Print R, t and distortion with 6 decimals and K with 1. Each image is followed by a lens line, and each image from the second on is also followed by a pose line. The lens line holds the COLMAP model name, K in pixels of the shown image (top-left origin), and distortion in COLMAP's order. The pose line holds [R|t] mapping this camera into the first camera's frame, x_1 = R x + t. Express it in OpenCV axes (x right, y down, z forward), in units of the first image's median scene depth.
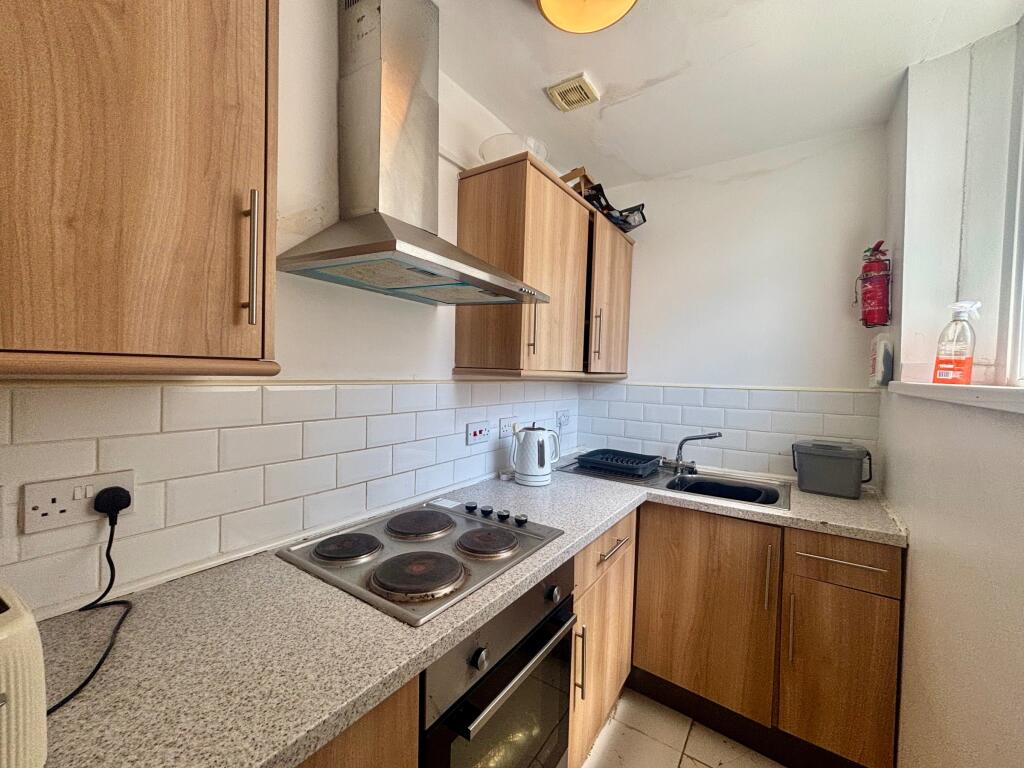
lens RADIAL K [[414.0, 0, 512.0], [0, 414.0, 384.0], [0, 0, 1]] dist [-0.000468, -0.000133]
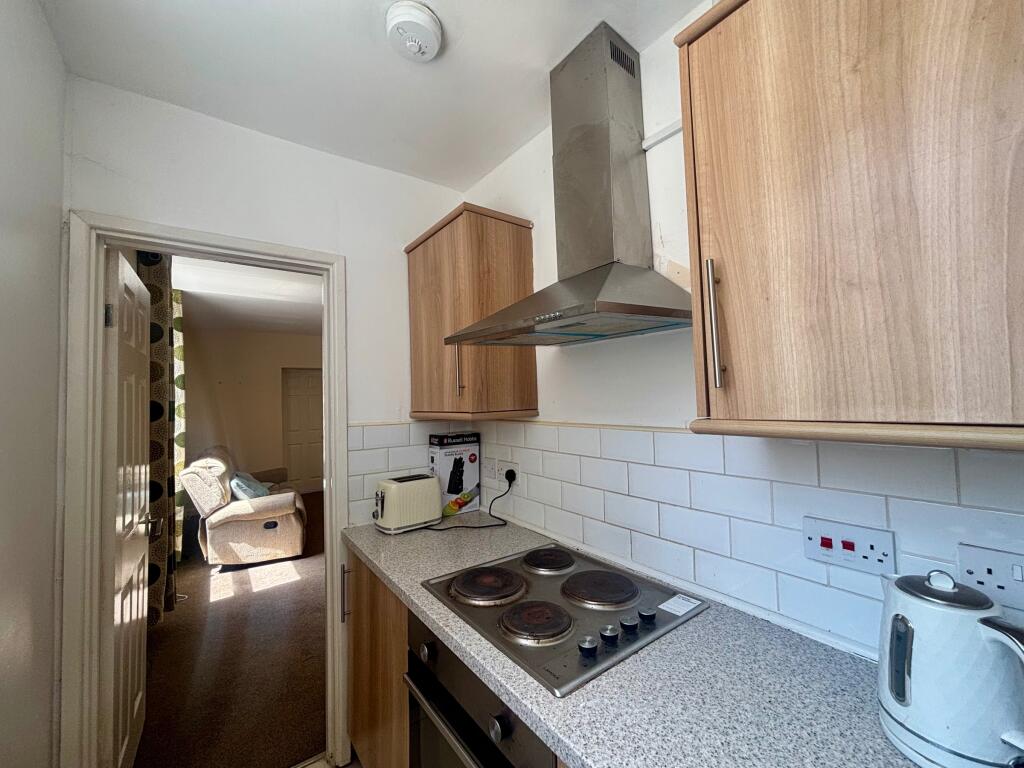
lens RADIAL K [[421.2, 0, 512.6], [0, 421.2, 394.4], [0, 0, 1]] dist [-0.000895, -0.000088]
pose [[-0.323338, -0.025762, -0.945933, 0.683426], [-0.012852, 0.999657, -0.022833, -0.055966], [0.946196, 0.004774, -0.323558, 1.060275]]
